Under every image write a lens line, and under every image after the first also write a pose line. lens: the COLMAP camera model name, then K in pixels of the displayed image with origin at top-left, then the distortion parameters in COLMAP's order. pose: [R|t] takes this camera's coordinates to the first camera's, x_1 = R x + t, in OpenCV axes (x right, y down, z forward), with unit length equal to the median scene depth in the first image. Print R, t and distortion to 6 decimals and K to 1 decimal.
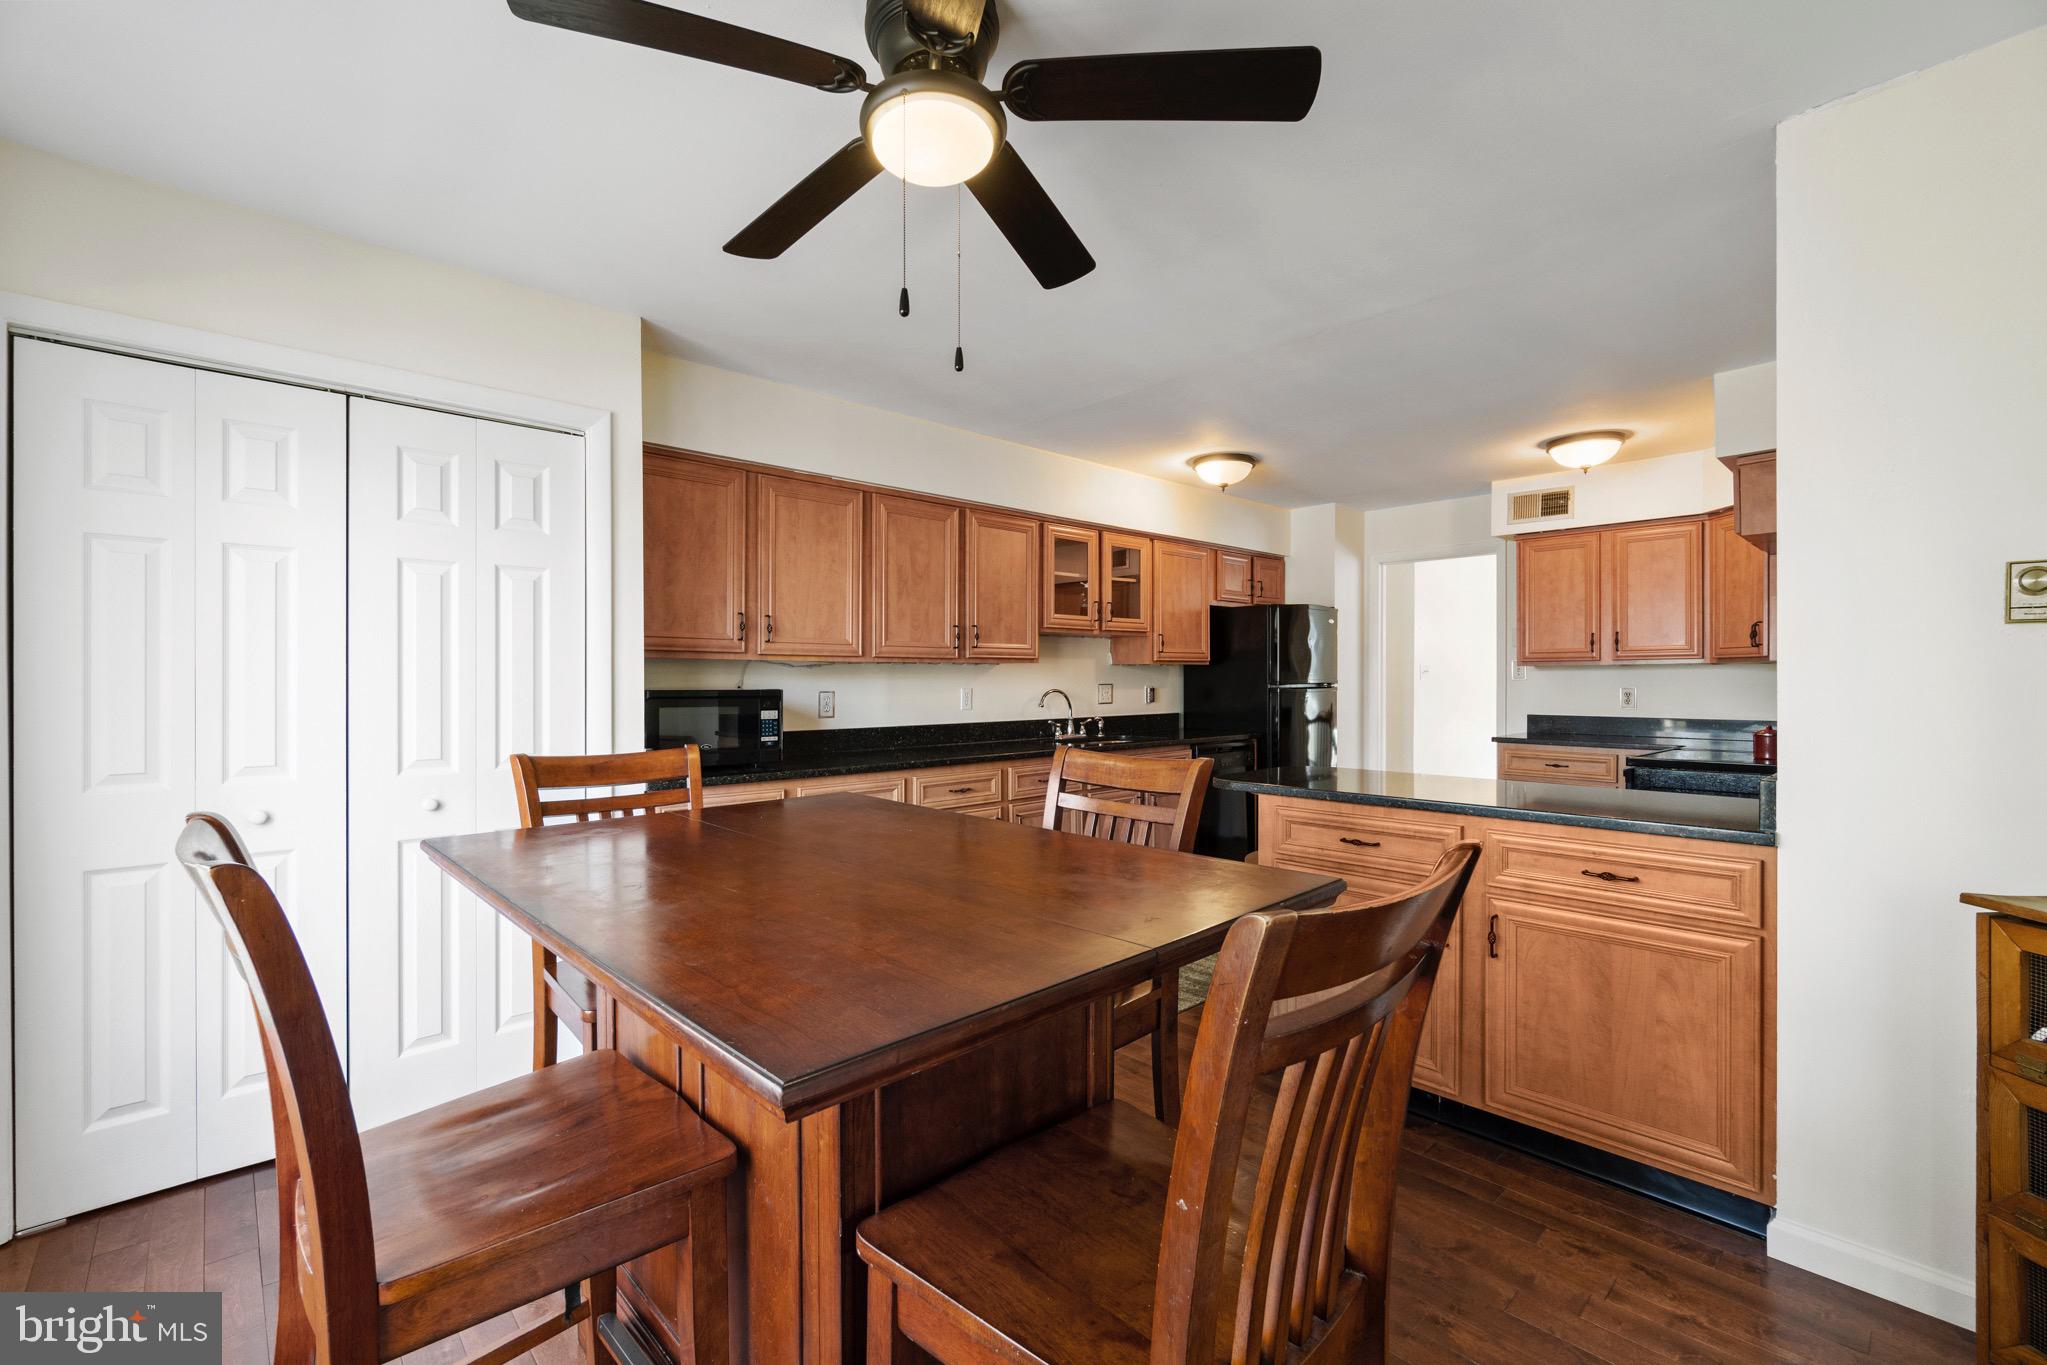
lens RADIAL K [[882.7, 0, 1012.3], [0, 882.7, 677.1], [0, 0, 1]] dist [-0.007011, -0.000044]
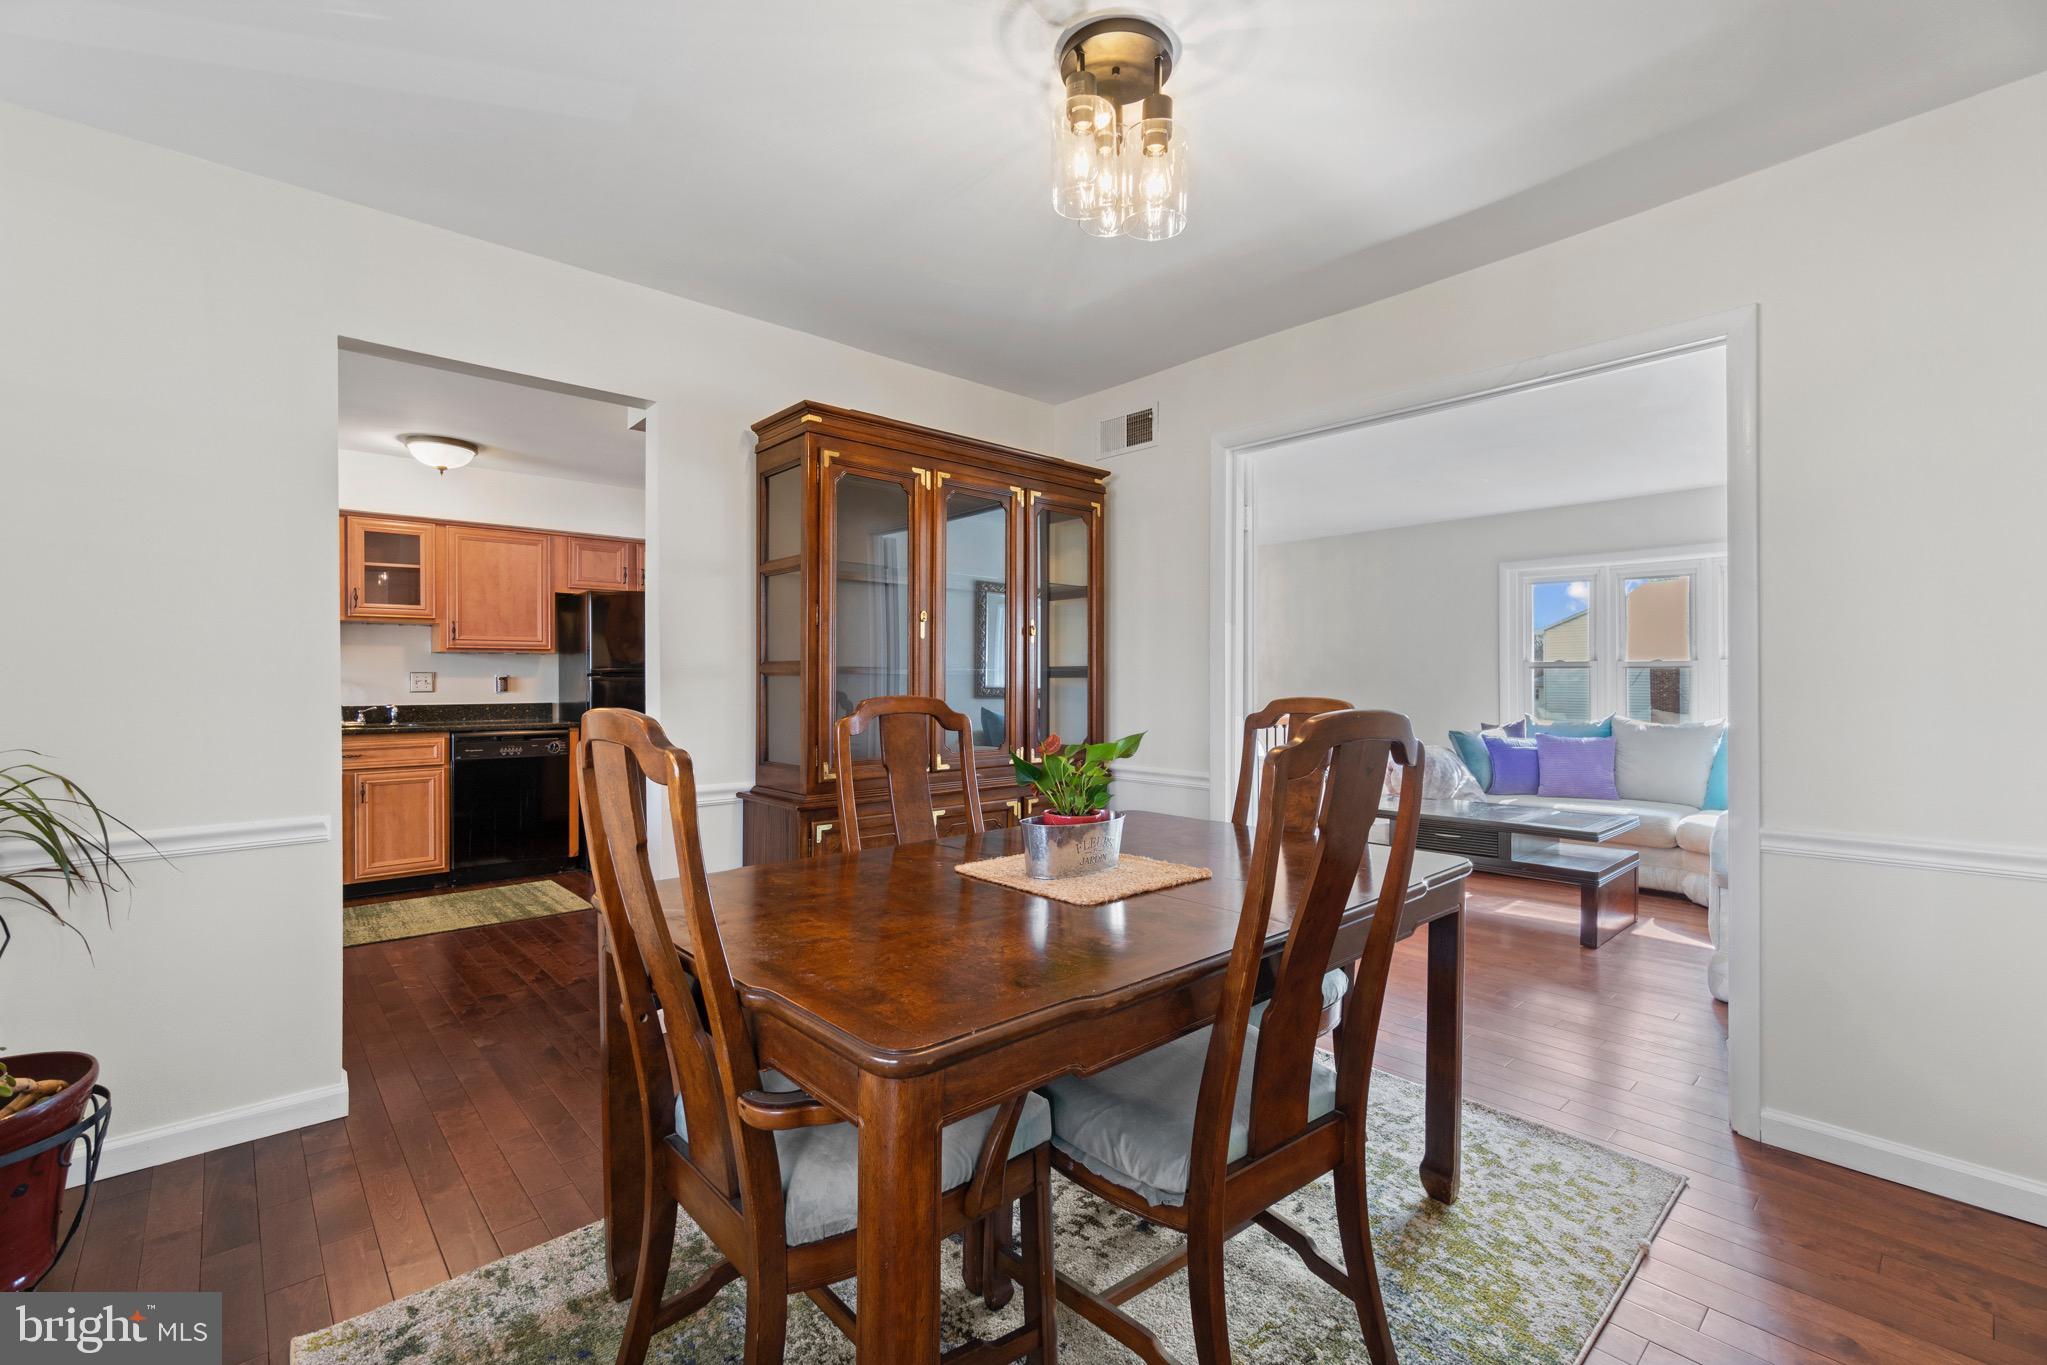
lens RADIAL K [[882.7, 0, 1012.3], [0, 882.7, 677.1], [0, 0, 1]] dist [-0.007011, -0.000044]
pose [[0.999934, 0.003452, -0.010922, 0.824495], [-0.003467, 0.999993, -0.001366, 0.012871], [0.010917, 0.001403, 0.999939, 0.027678]]
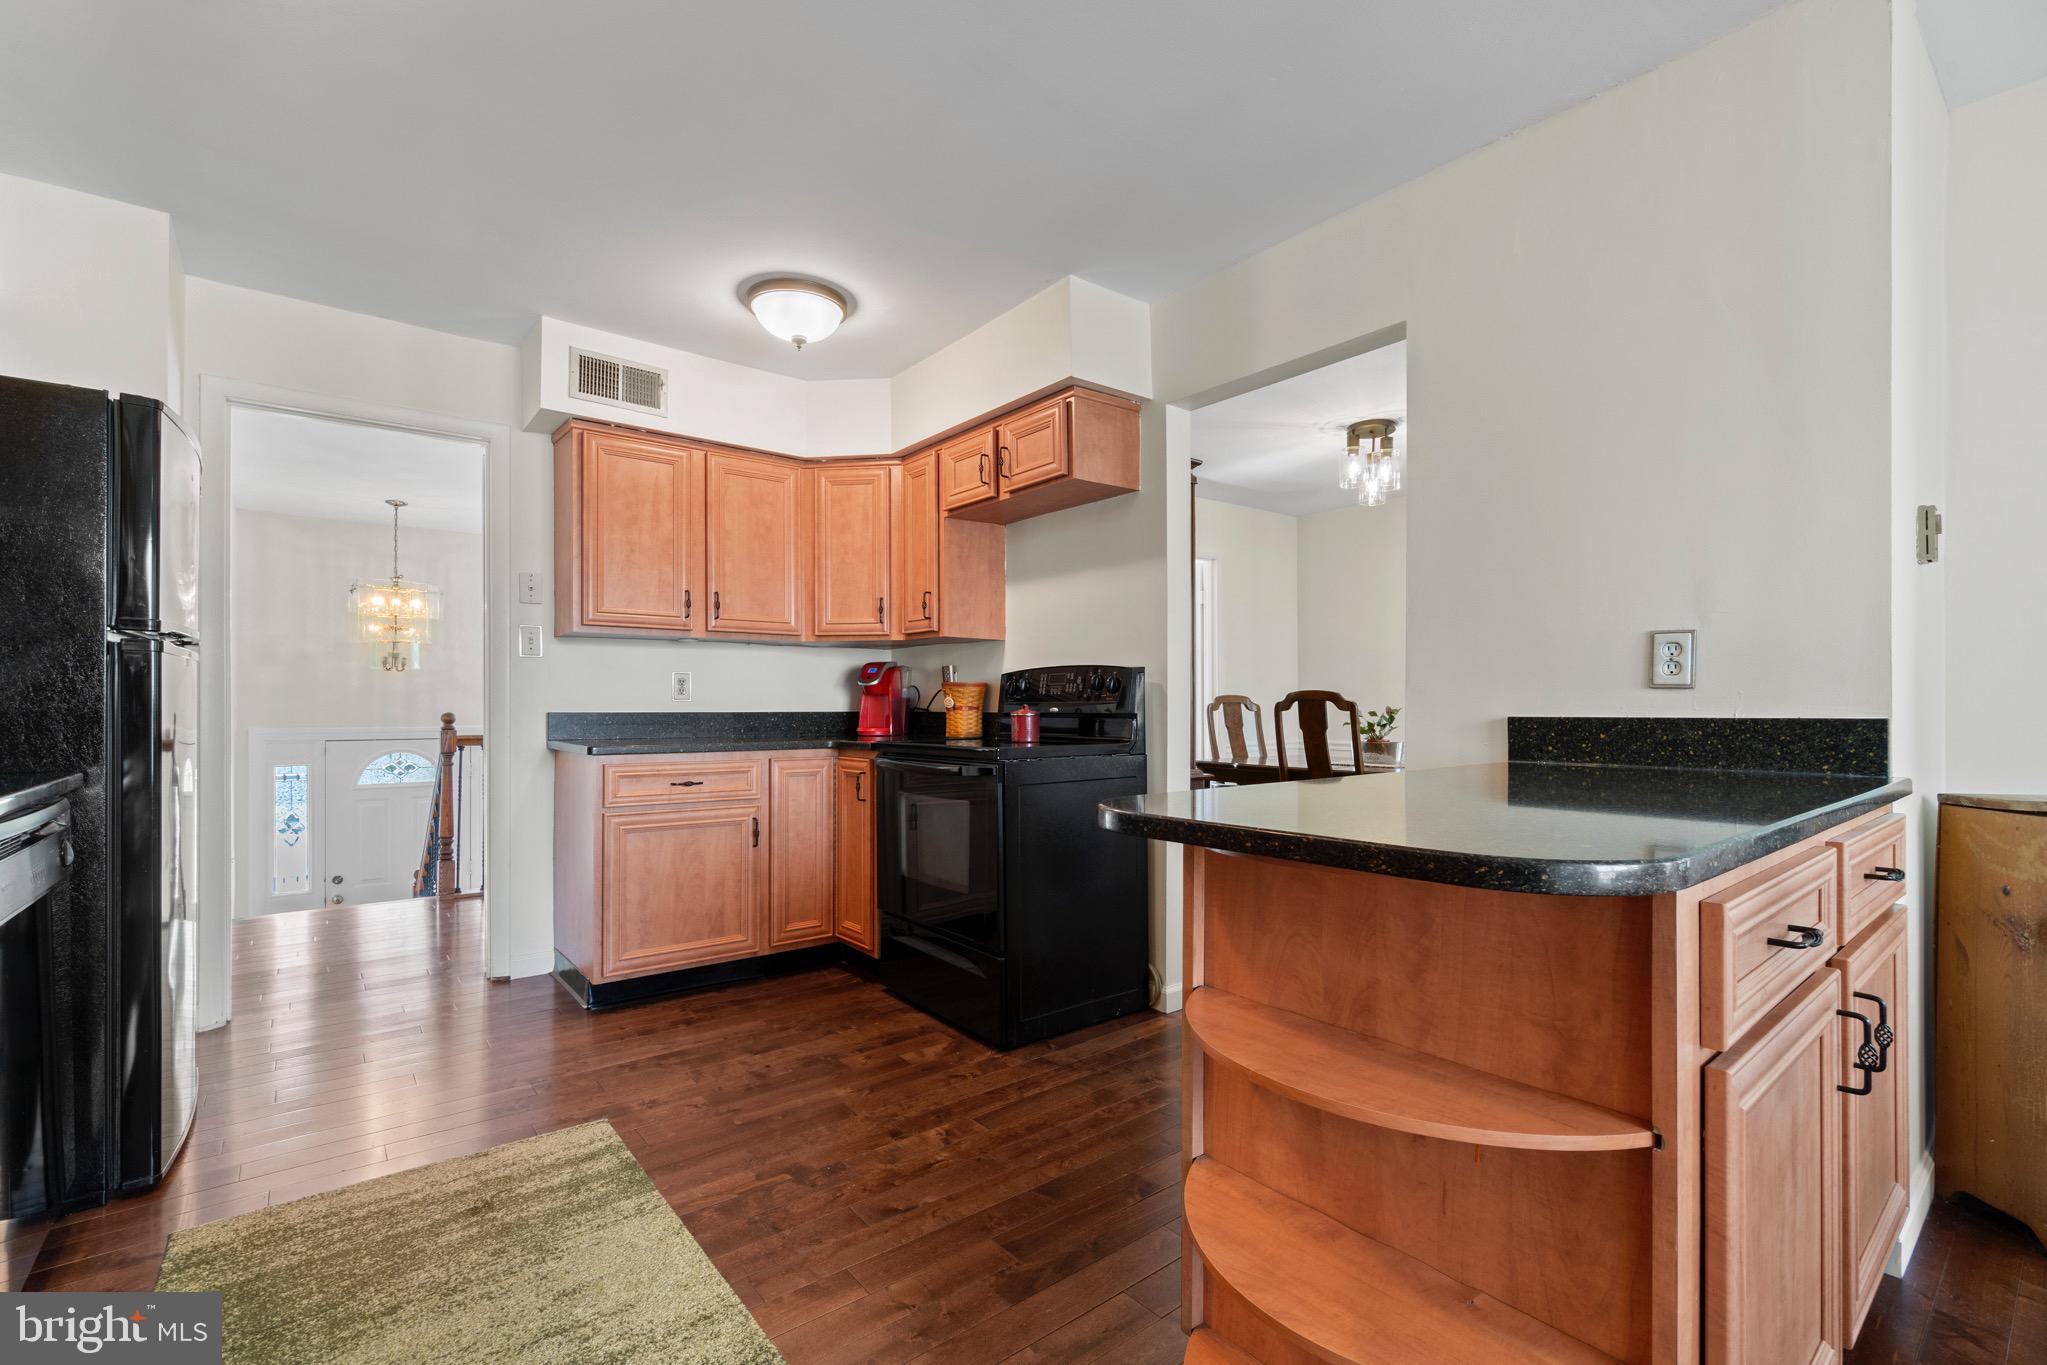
lens RADIAL K [[899.0, 0, 1022.0], [0, 899.0, 703.8], [0, 0, 1]] dist [-0.000298, 0.000032]
pose [[0.055418, 0.002804, 0.998459, -0.033276], [-0.002589, 0.999993, -0.002665, 0.040000], [-0.998460, -0.002437, 0.055425, 0.687120]]
